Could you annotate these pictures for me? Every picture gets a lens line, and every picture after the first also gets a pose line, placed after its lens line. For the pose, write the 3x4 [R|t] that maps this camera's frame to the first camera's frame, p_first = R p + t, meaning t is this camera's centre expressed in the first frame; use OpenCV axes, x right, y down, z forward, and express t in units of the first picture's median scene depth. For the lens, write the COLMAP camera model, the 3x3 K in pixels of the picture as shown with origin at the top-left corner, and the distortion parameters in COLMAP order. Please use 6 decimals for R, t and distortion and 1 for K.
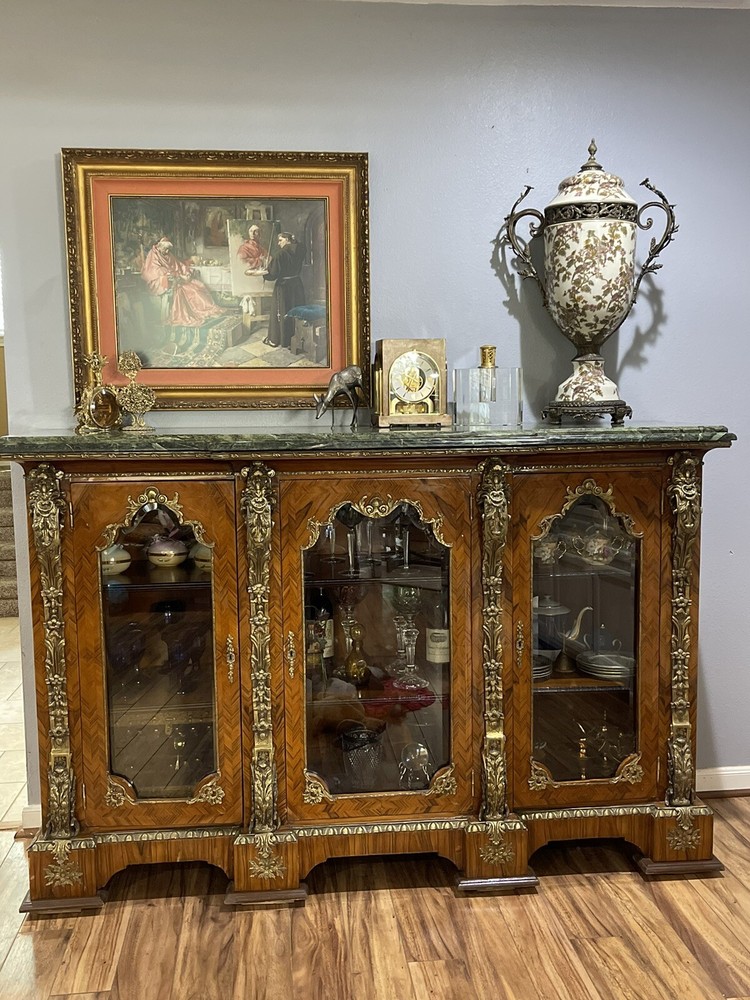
lens RADIAL K [[1010.3, 0, 376.6], [0, 1010.3, 510.7], [0, 0, 1]] dist [0.036282, 0.000000]
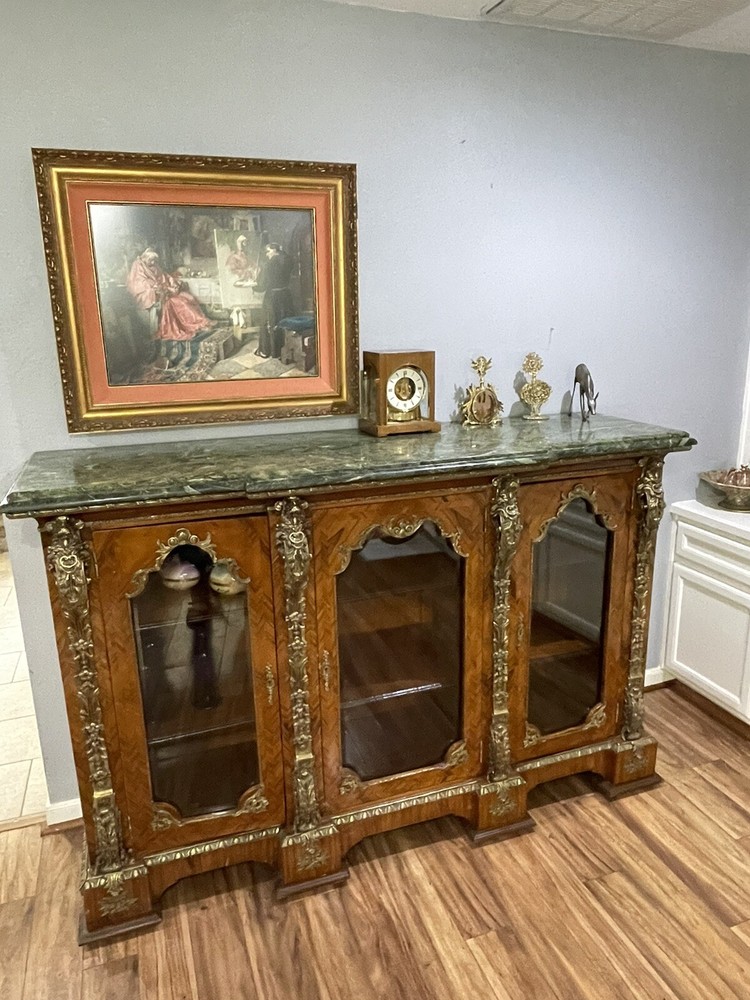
lens RADIAL K [[701.0, 0, 376.1], [0, 701.0, 500.7], [0, 0, 1]] dist [0.017934, -0.038777]
pose [[0.971020, -0.067475, 0.229274, -0.185347], [0.034571, 0.988884, 0.144612, -0.132899], [-0.236483, -0.132495, 0.962559, 0.304897]]
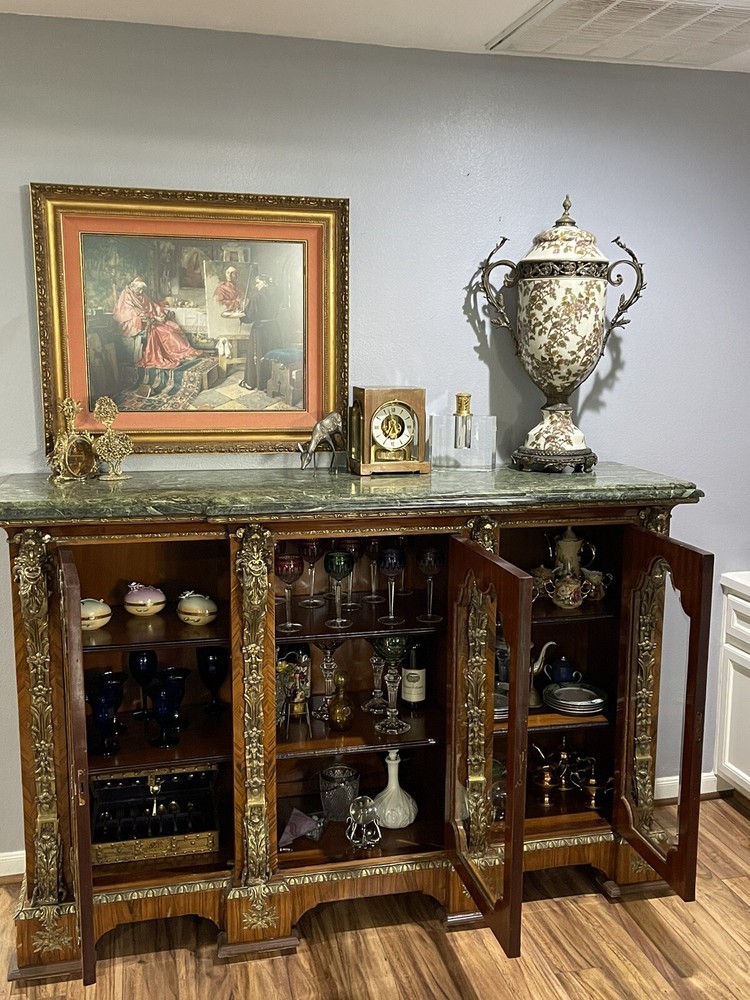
lens RADIAL K [[969.8, 0, 387.8], [0, 969.8, 514.5], [0, 0, 1]] dist [0.037293, 0.000000]
pose [[0.989733, -0.003907, 0.142874, -0.117252], [-0.004120, 0.998431, 0.055842, -0.105407], [-0.142868, -0.055857, 0.988164, 0.038149]]
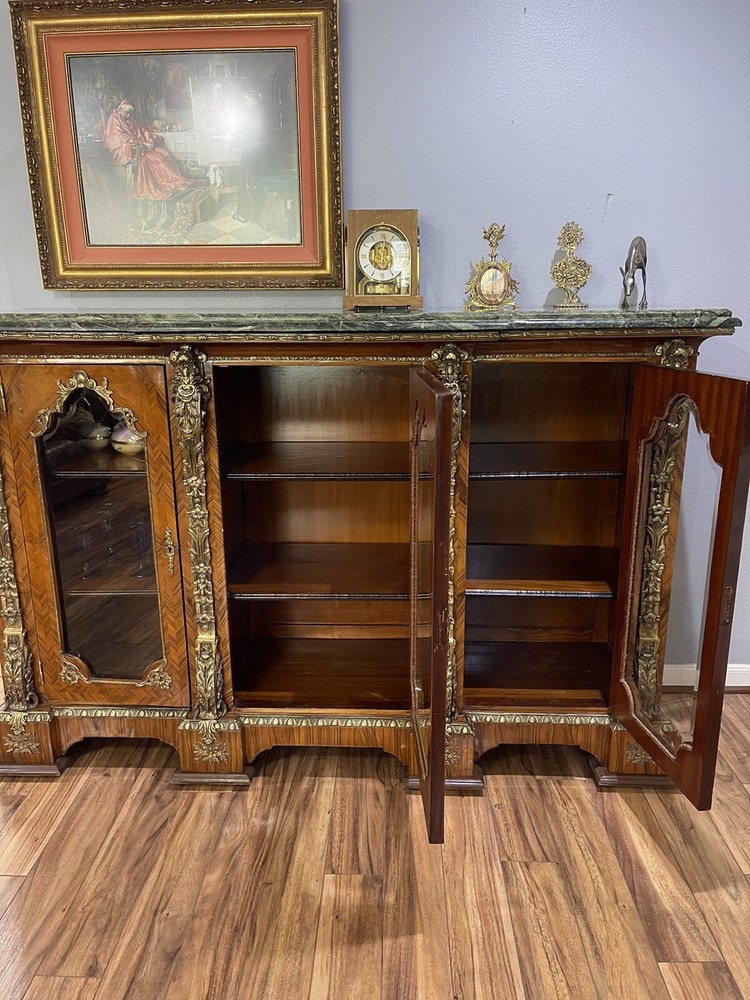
lens RADIAL K [[752.7, 0, 369.9], [0, 752.7, 500.0], [0, 0, 1]] dist [0.061504, -0.071940]
pose [[0.990231, 0.040969, -0.133282, 0.137778], [-0.020155, 0.987879, 0.153914, -0.017645], [0.137972, -0.149724, 0.979054, 0.311005]]
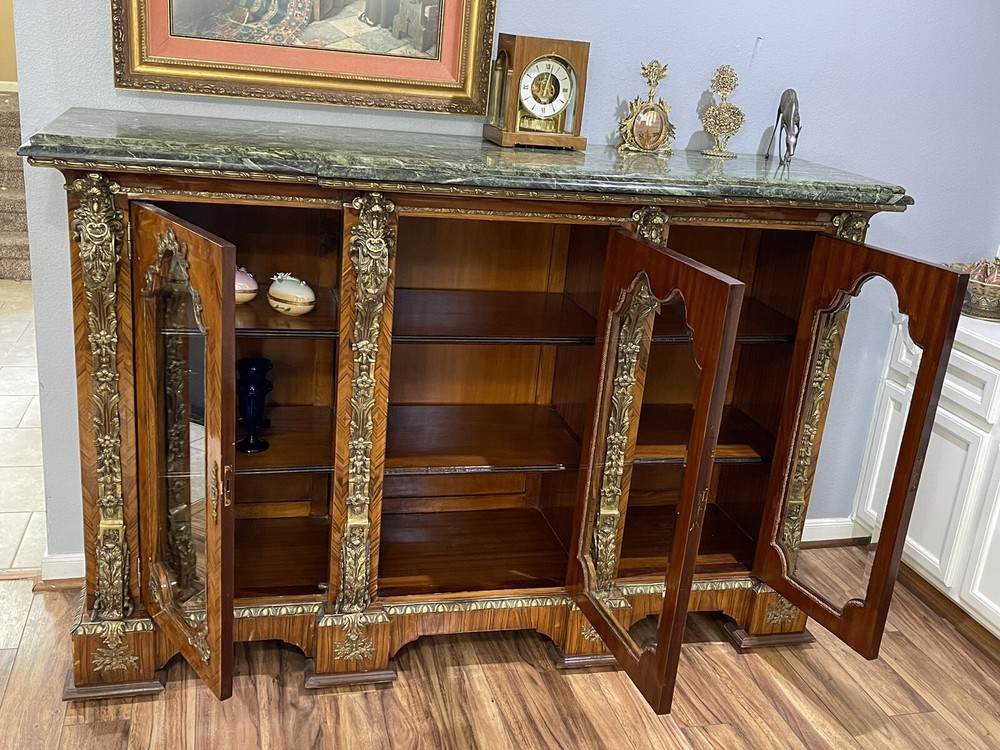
lens RADIAL K [[1010.3, 0, 499.3], [0, 1010.3, 384.3], [0, 0, 1]] dist [0.036282, 0.000000]
pose [[0.982680, 0.045072, 0.179746, -0.150381], [-0.084188, 0.972678, 0.216356, -0.077966], [-0.165083, -0.227741, 0.959626, 0.172011]]
